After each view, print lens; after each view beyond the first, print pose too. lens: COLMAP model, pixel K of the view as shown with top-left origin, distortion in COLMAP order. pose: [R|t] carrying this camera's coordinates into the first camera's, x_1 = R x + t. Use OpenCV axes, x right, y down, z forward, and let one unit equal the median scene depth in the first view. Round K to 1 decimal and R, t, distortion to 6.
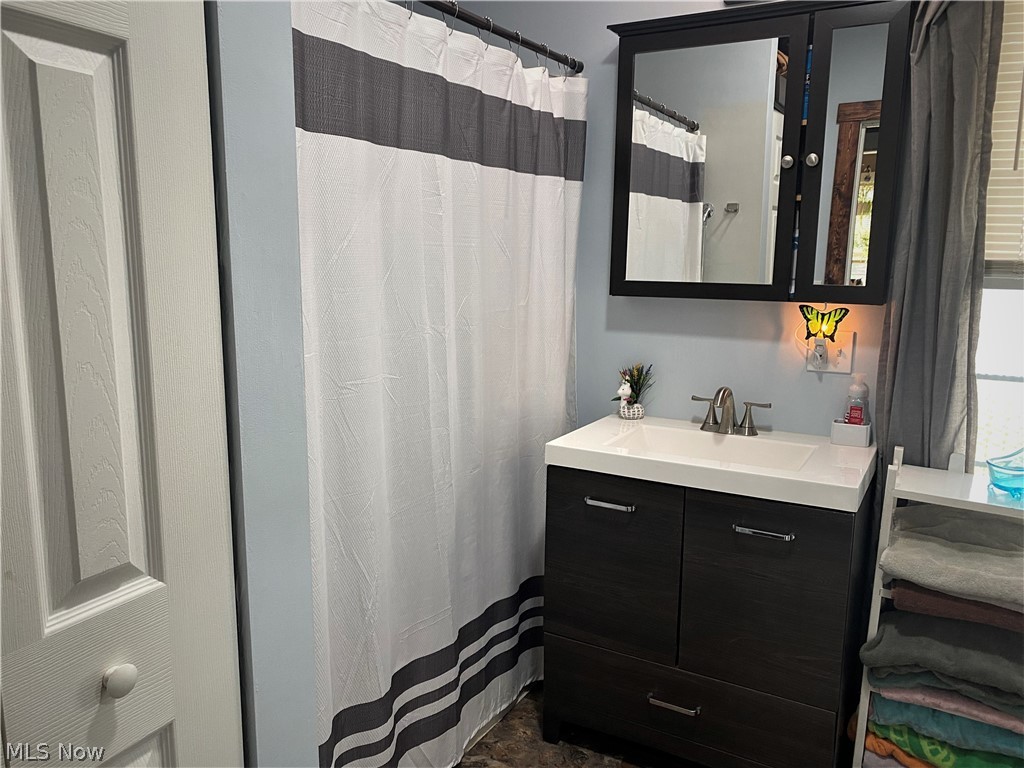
lens RADIAL K [[785.6, 0, 512.2], [0, 785.6, 386.4], [0, 0, 1]] dist [0.028408, -0.018998]
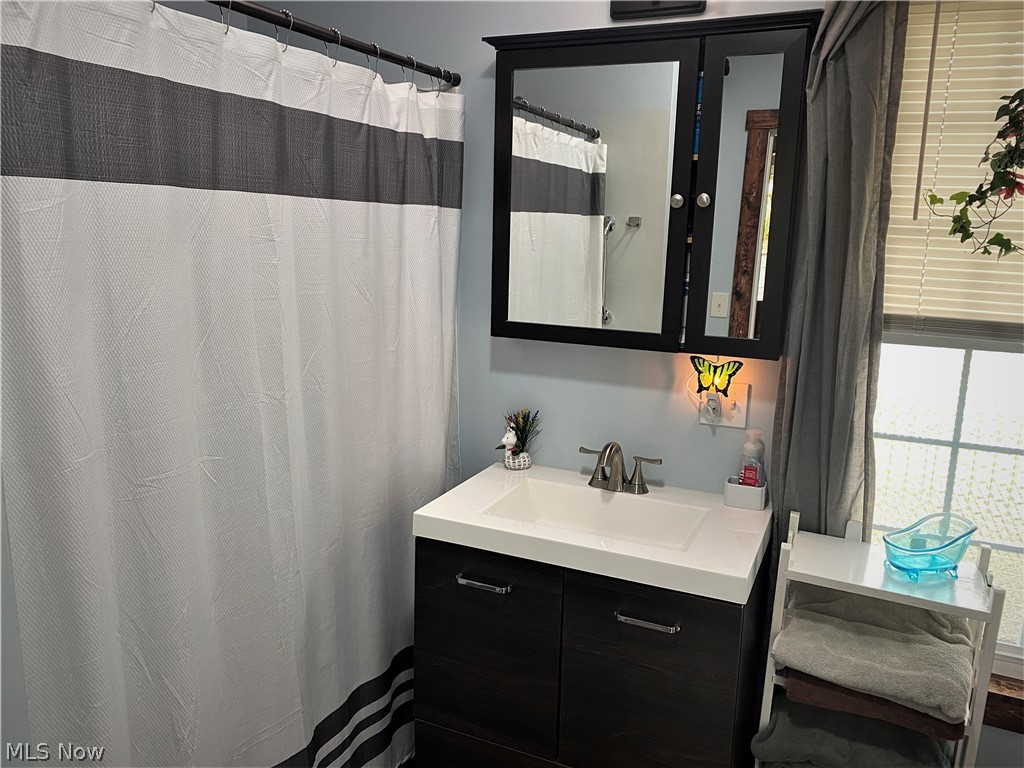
lens RADIAL K [[785.6, 0, 511.2], [0, 785.6, 382.4], [0, 0, 1]] dist [0.028408, -0.018998]
pose [[0.995909, -0.006420, 0.090137, 0.075434], [0.004090, 0.999653, 0.026012, -0.099040], [-0.090273, -0.025536, 0.995590, 0.111919]]
